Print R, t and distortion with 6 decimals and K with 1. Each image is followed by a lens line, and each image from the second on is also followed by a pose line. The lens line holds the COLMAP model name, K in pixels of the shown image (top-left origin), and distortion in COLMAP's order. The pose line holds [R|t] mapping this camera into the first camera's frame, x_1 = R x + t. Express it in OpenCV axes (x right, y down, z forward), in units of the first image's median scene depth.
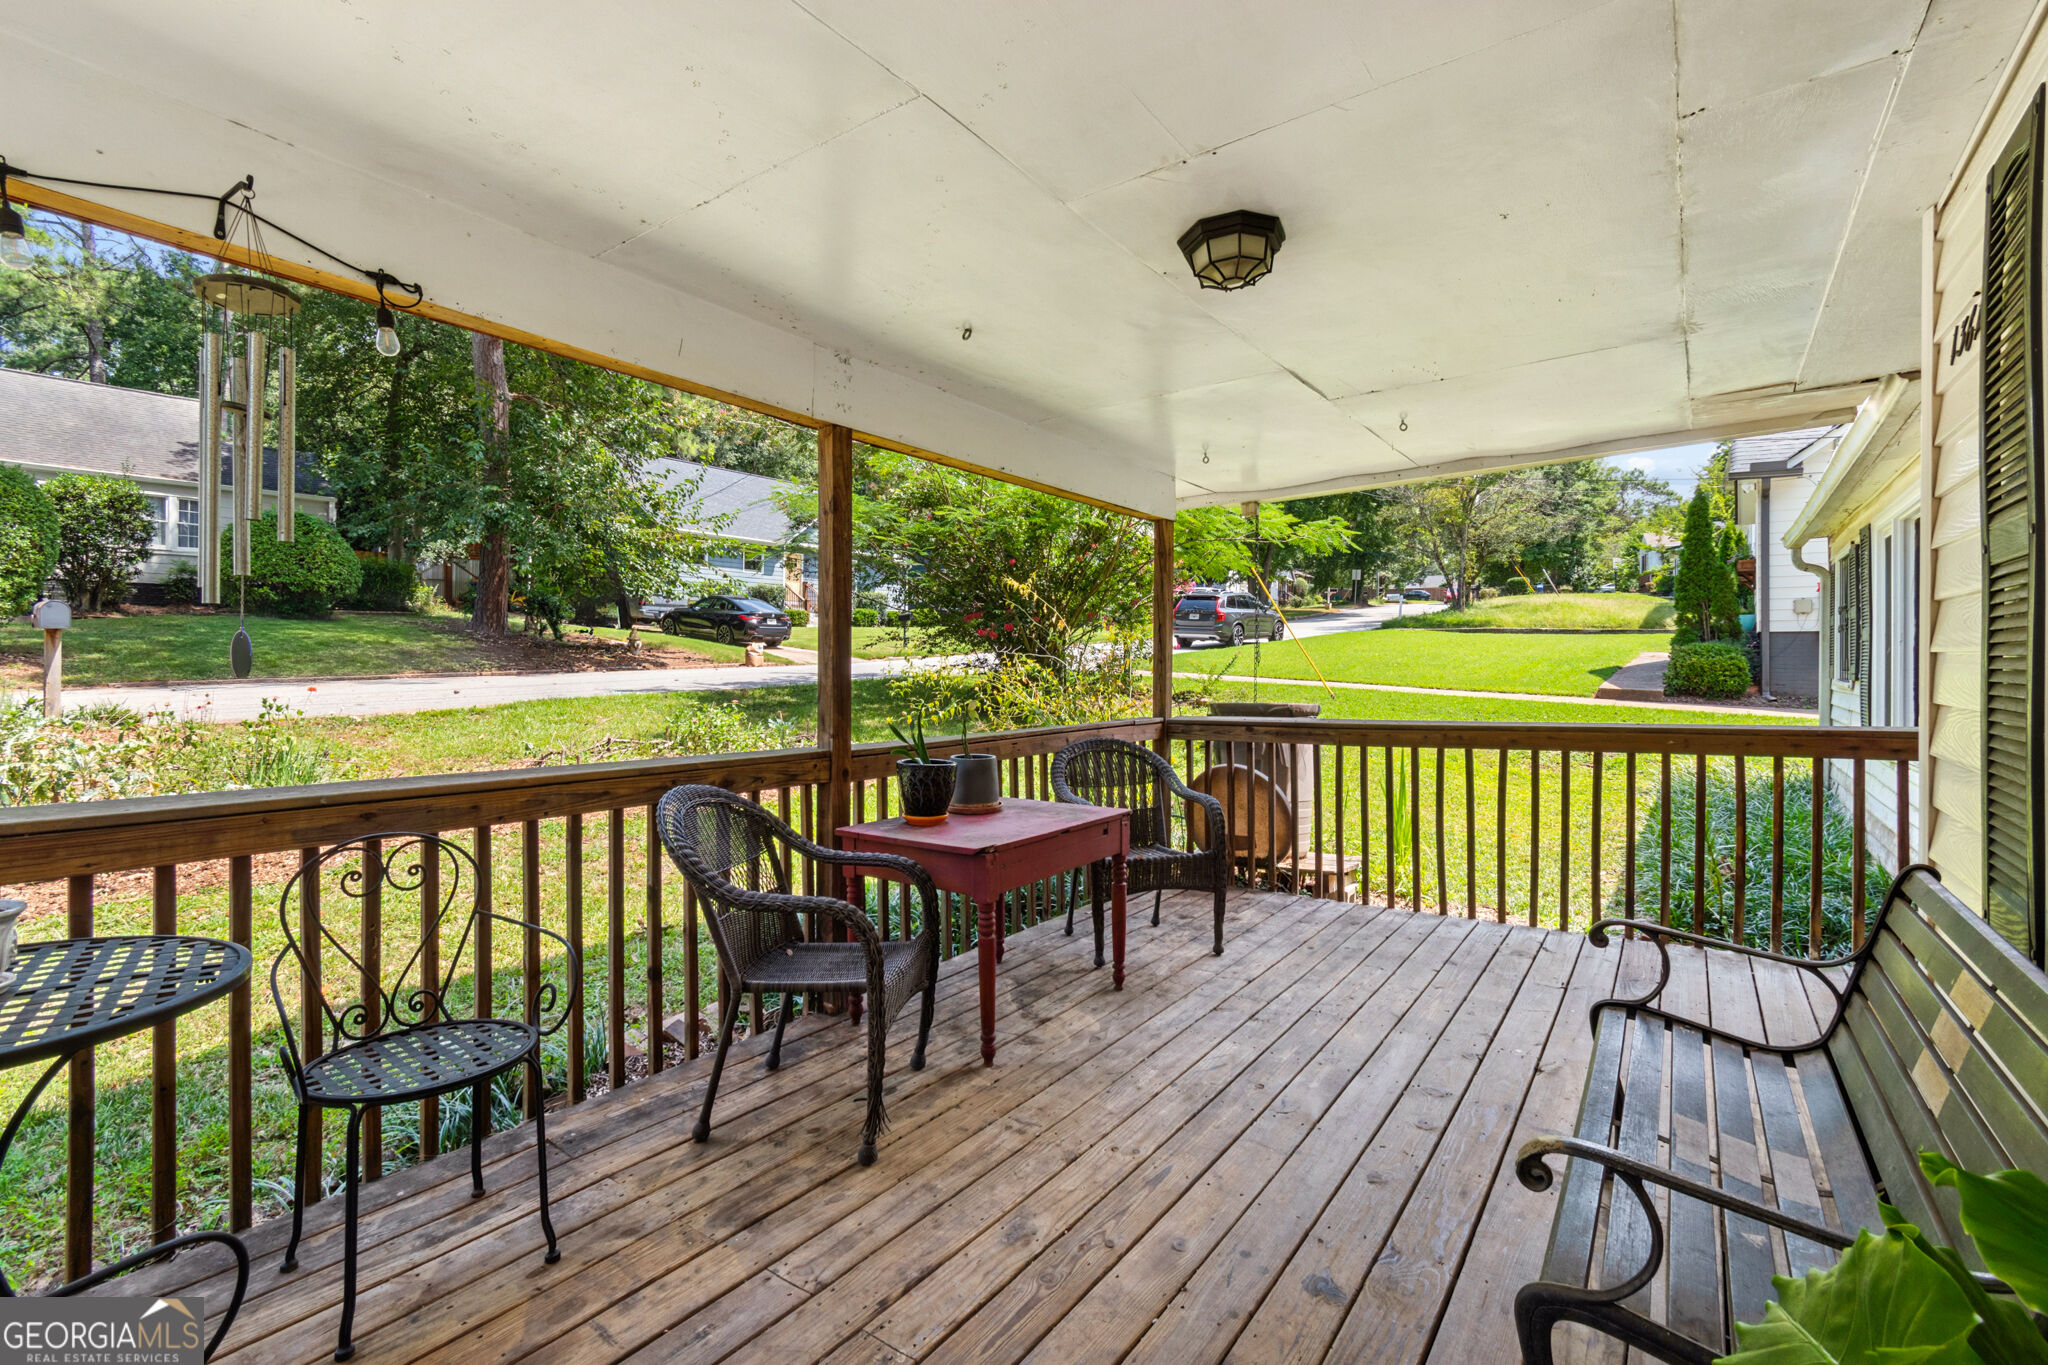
lens RADIAL K [[893.3, 0, 1025.2], [0, 893.3, 672.1], [0, 0, 1]] dist [-0.001719, -0.000006]
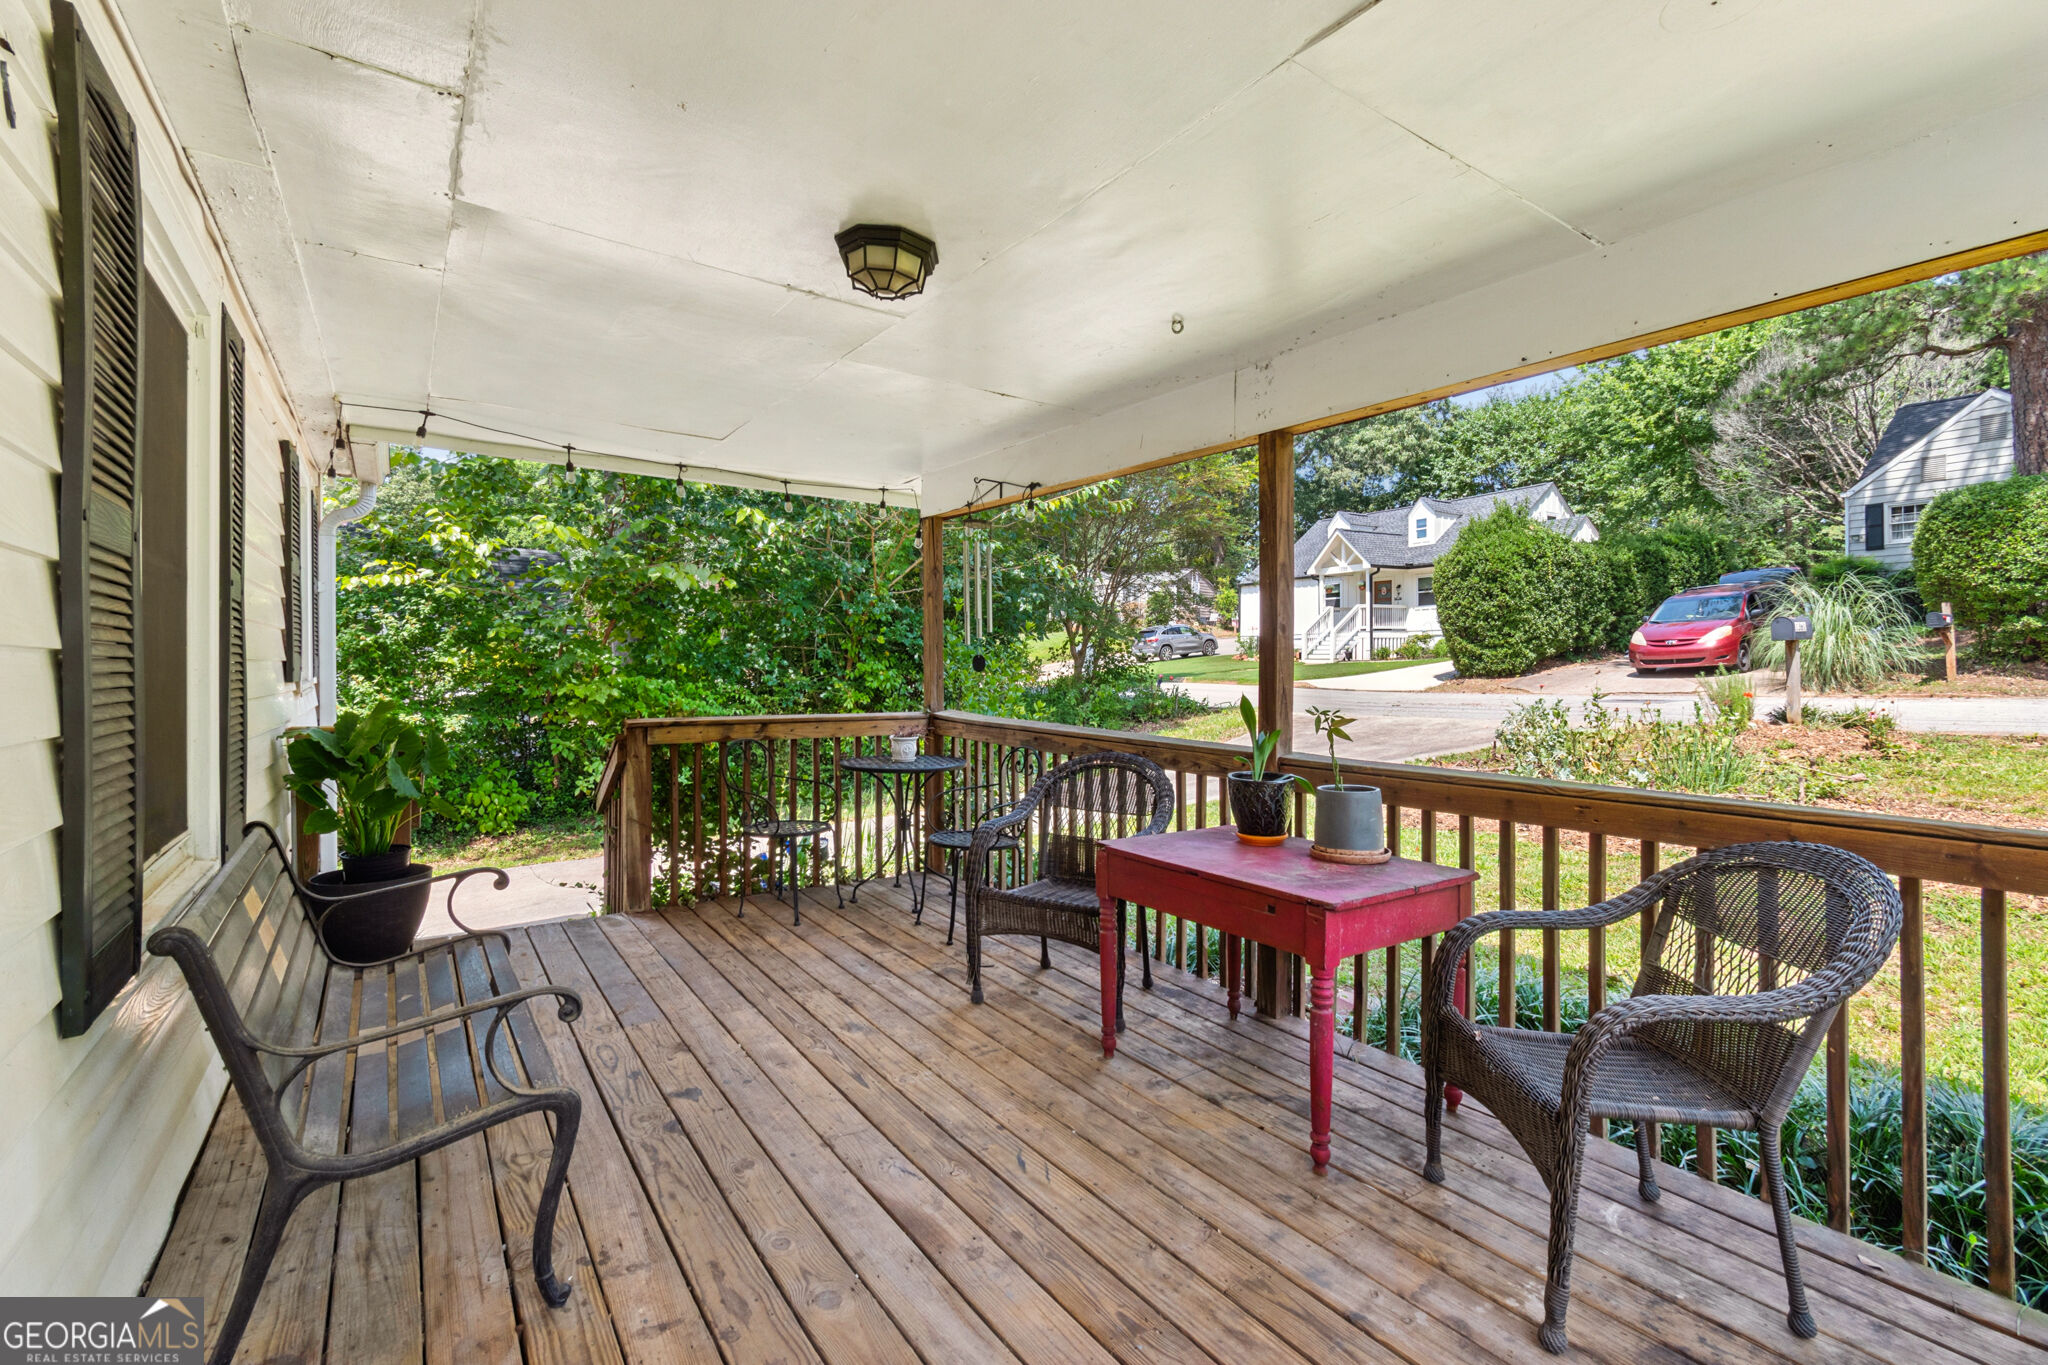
lens RADIAL K [[893.3, 0, 1024.2], [0, 893.3, 662.0], [0, 0, 1]] dist [-0.001719, -0.000006]
pose [[-0.303769, 0.007876, -0.952713, 1.001287], [-0.014656, 0.999809, 0.012938, -0.026882], [0.952633, 0.017893, -0.303596, 1.260160]]
